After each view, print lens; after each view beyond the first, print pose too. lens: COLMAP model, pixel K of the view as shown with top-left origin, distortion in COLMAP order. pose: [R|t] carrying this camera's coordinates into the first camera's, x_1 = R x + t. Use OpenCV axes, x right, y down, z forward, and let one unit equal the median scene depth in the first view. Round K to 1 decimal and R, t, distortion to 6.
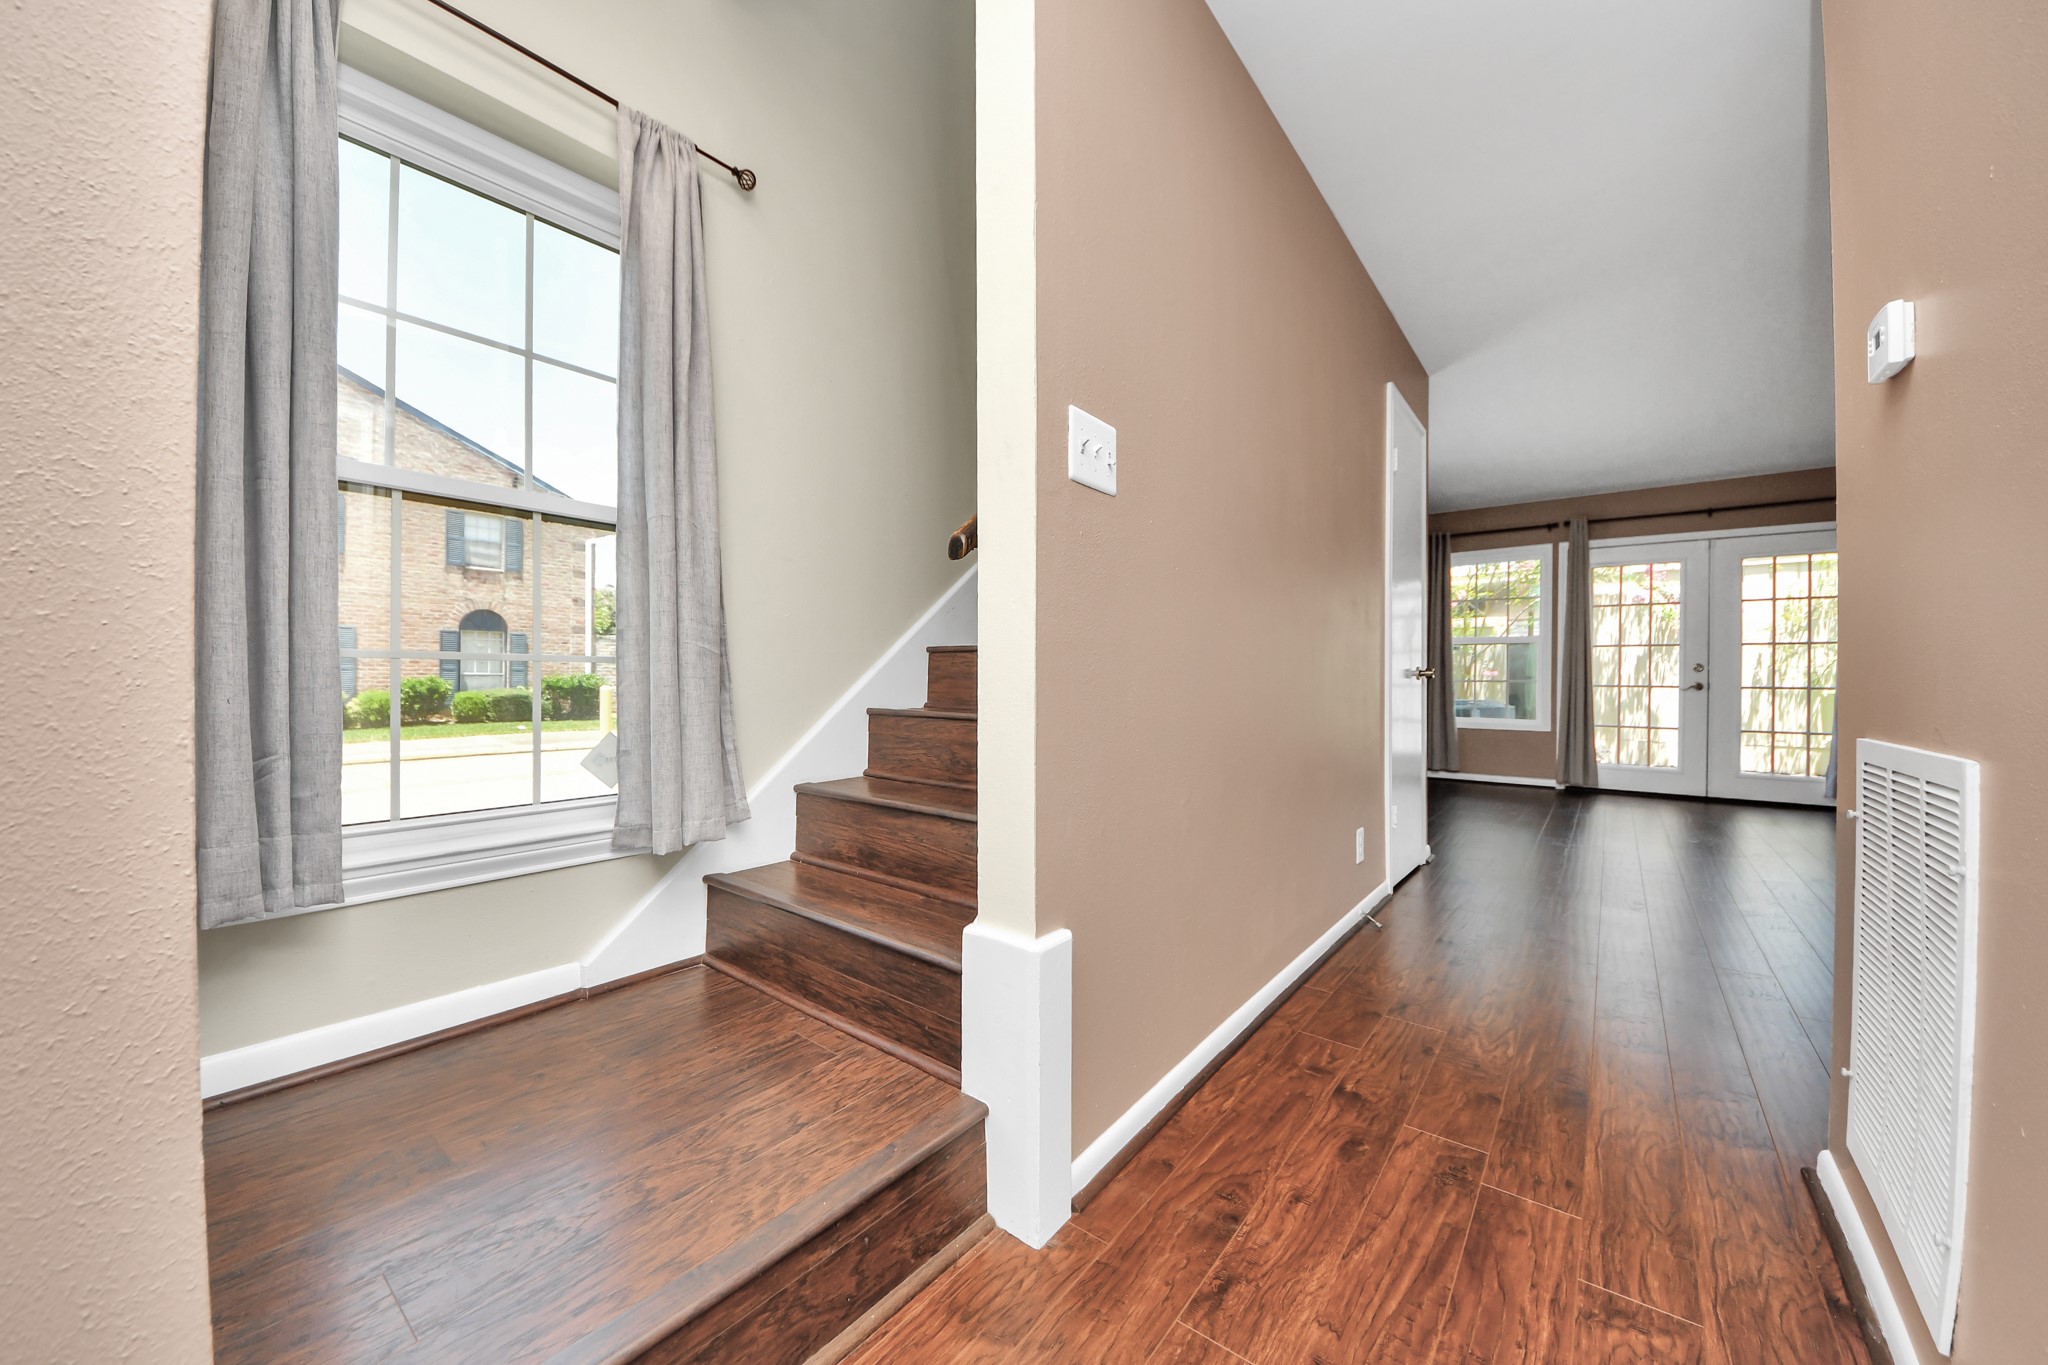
lens RADIAL K [[726.5, 0, 1001.6], [0, 726.5, 670.9], [0, 0, 1]] dist [0.025236, -0.017024]
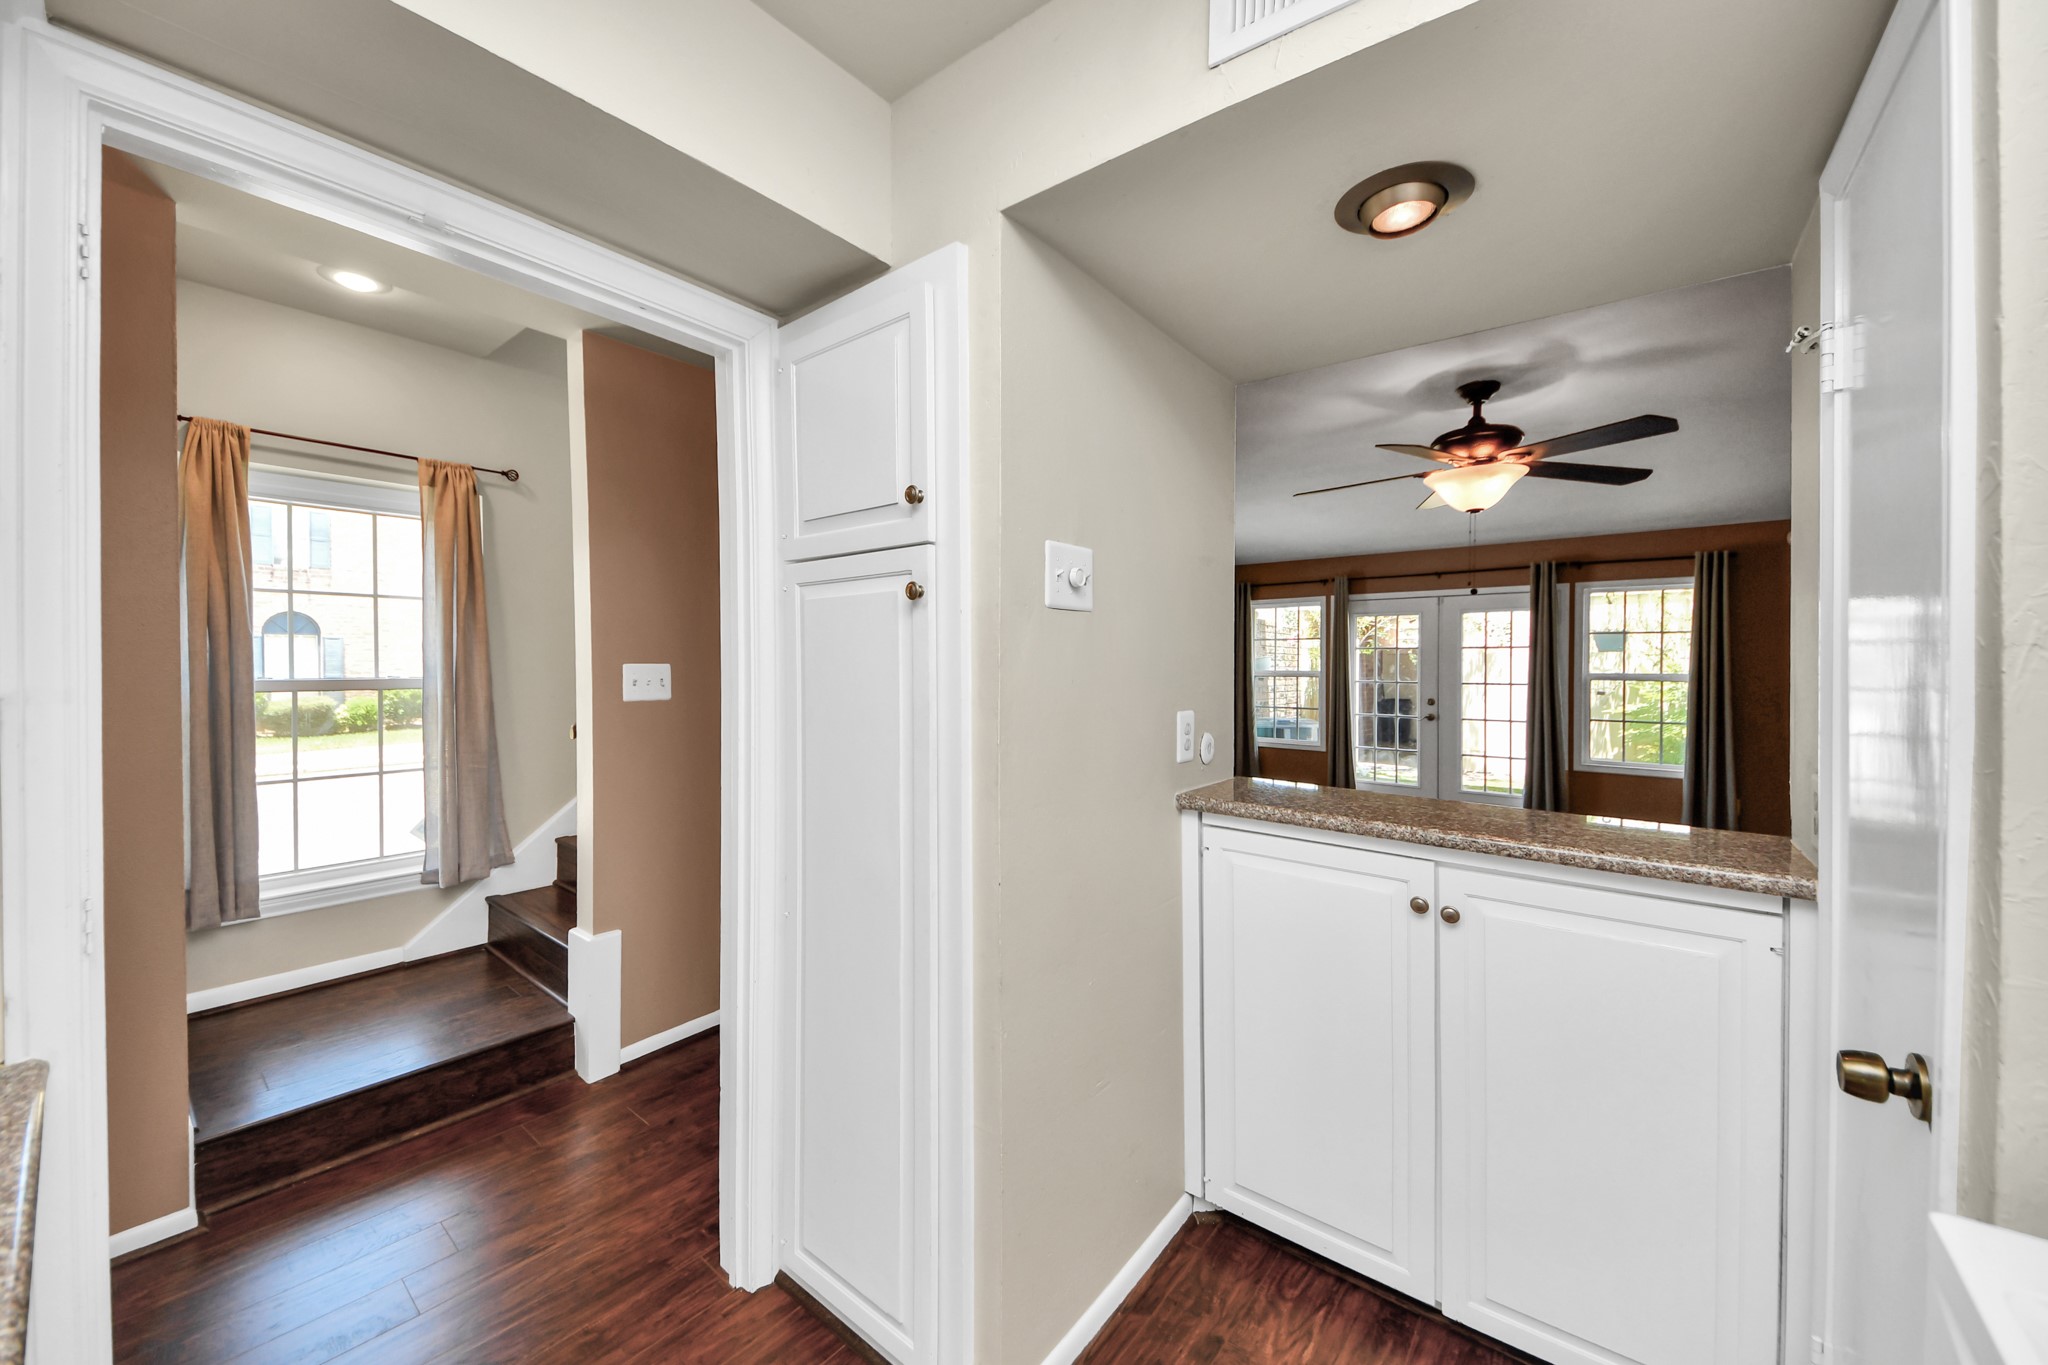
lens RADIAL K [[738.2, 0, 1015.2], [0, 738.2, 661.3], [0, 0, 1]] dist [0.027020, -0.018241]
pose [[0.999983, -0.005728, 0.001052, 0.849430], [0.005718, 0.999938, 0.009561, -0.283812], [-0.001107, -0.009554, 0.999954, -0.743368]]
